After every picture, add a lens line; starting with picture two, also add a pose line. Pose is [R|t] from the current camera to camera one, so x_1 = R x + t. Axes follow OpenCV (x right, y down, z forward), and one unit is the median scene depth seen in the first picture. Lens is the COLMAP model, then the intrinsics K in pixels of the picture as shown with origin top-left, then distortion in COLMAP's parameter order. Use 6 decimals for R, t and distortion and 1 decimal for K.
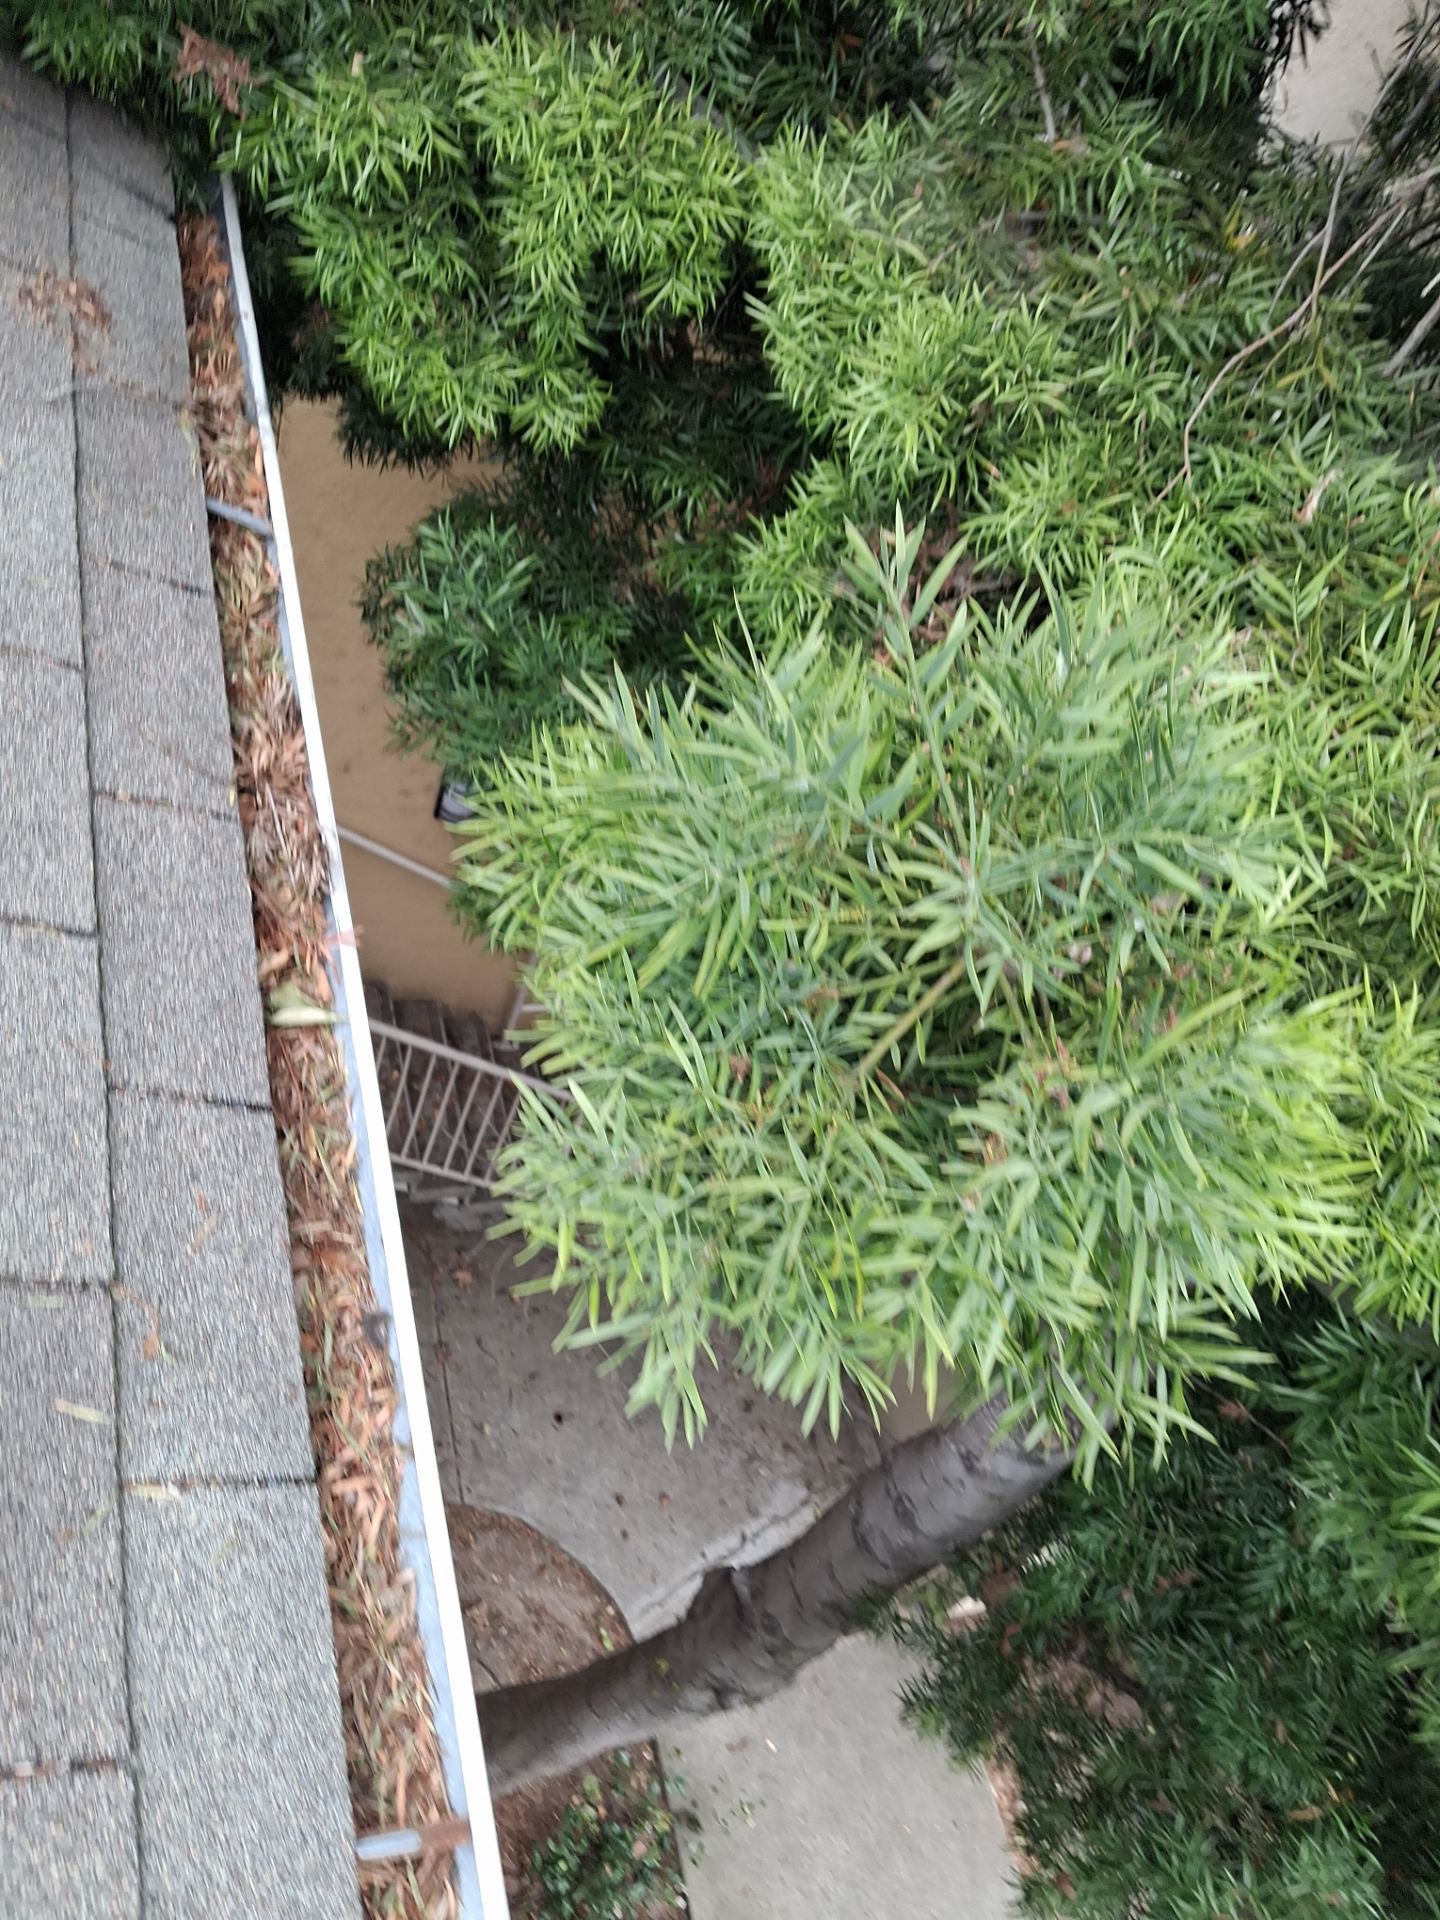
lens RADIAL K [[1493.3, 0, 750.0], [0, 1493.3, 959.9], [0, 0, 1]] dist [-0.051162, 0.061668]
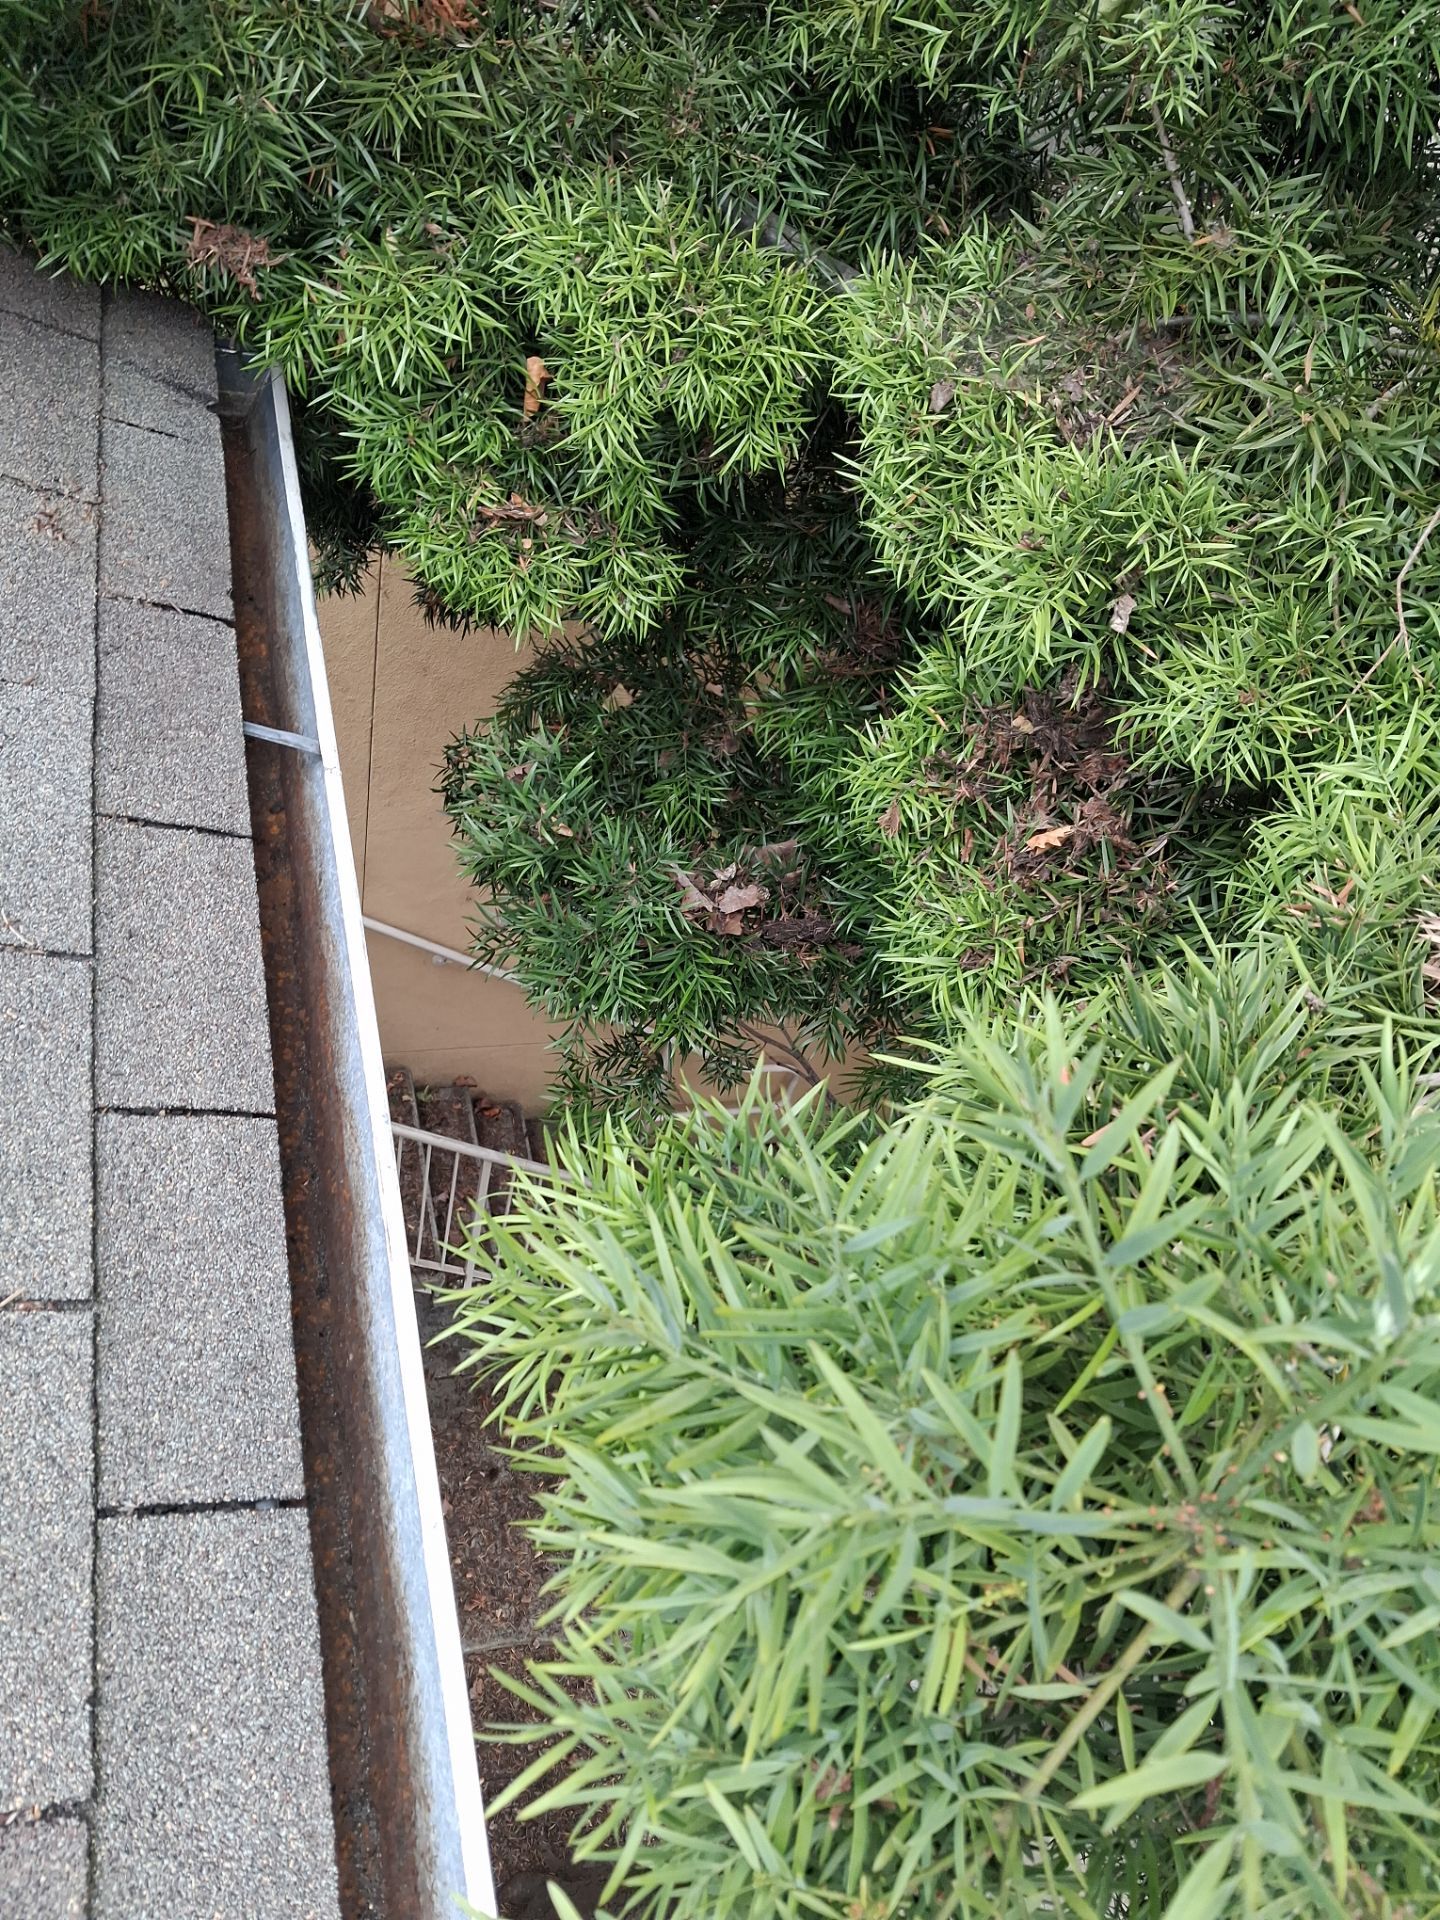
lens RADIAL K [[1499.3, 0, 708.8], [0, 1499.3, 960.4], [0, 0, 1]] dist [0.025738, -0.032128]
pose [[0.991659, -0.057230, -0.115486, 0.010377], [0.050801, 0.997031, -0.057869, -0.111934], [0.118455, 0.051520, 0.991622, 0.148205]]
